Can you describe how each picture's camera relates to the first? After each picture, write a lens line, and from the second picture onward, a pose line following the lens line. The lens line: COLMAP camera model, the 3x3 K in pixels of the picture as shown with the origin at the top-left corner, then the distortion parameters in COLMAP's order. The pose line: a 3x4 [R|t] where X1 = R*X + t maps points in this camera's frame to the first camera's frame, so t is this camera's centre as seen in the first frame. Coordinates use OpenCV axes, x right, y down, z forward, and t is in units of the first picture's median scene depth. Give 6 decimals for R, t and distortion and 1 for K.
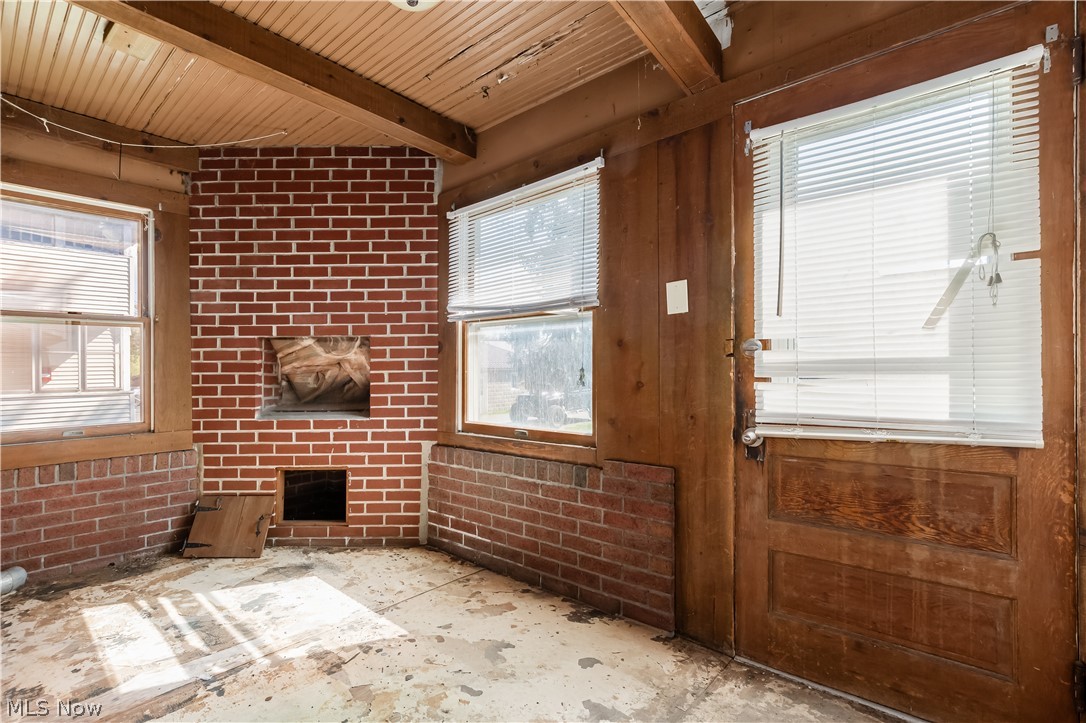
lens RADIAL K [[482.0, 0, 542.5], [0, 482.0, 383.8], [0, 0, 1]] dist [-0.000549, -0.000063]
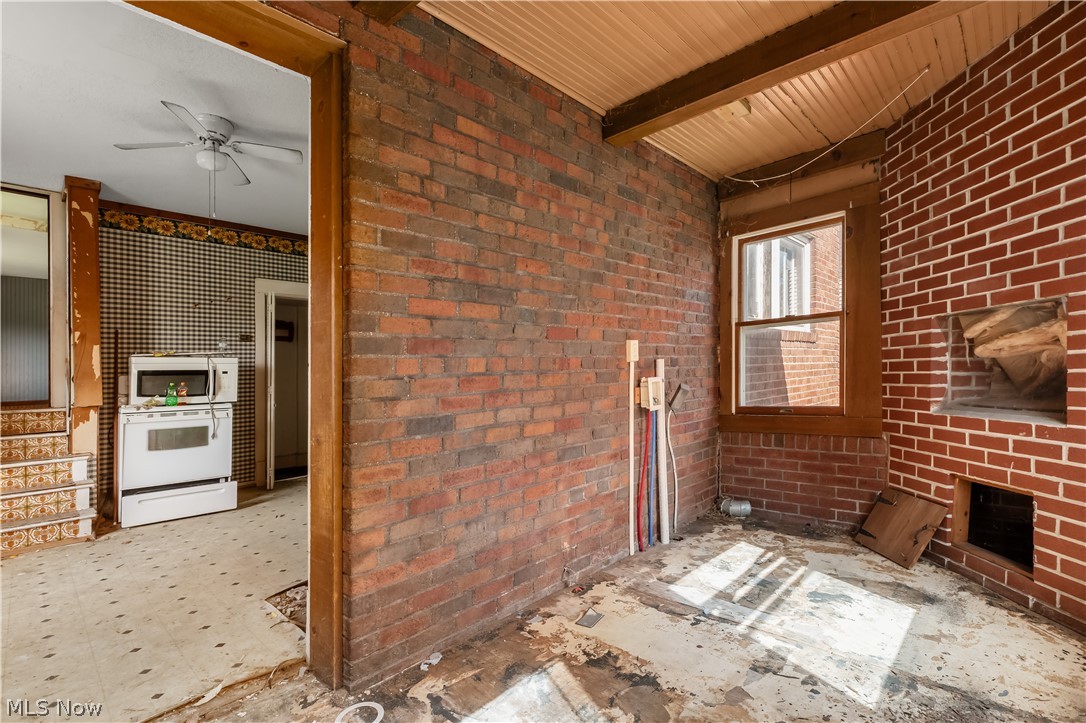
lens RADIAL K [[529.1, 0, 543.0], [0, 529.1, 361.5], [0, 0, 1]] dist [0.000340, 0.000529]
pose [[-0.041721, -0.017976, -0.998968, 0.376777], [0.014897, 0.999716, -0.018612, -0.009909], [0.999018, -0.015658, -0.041441, 0.347363]]
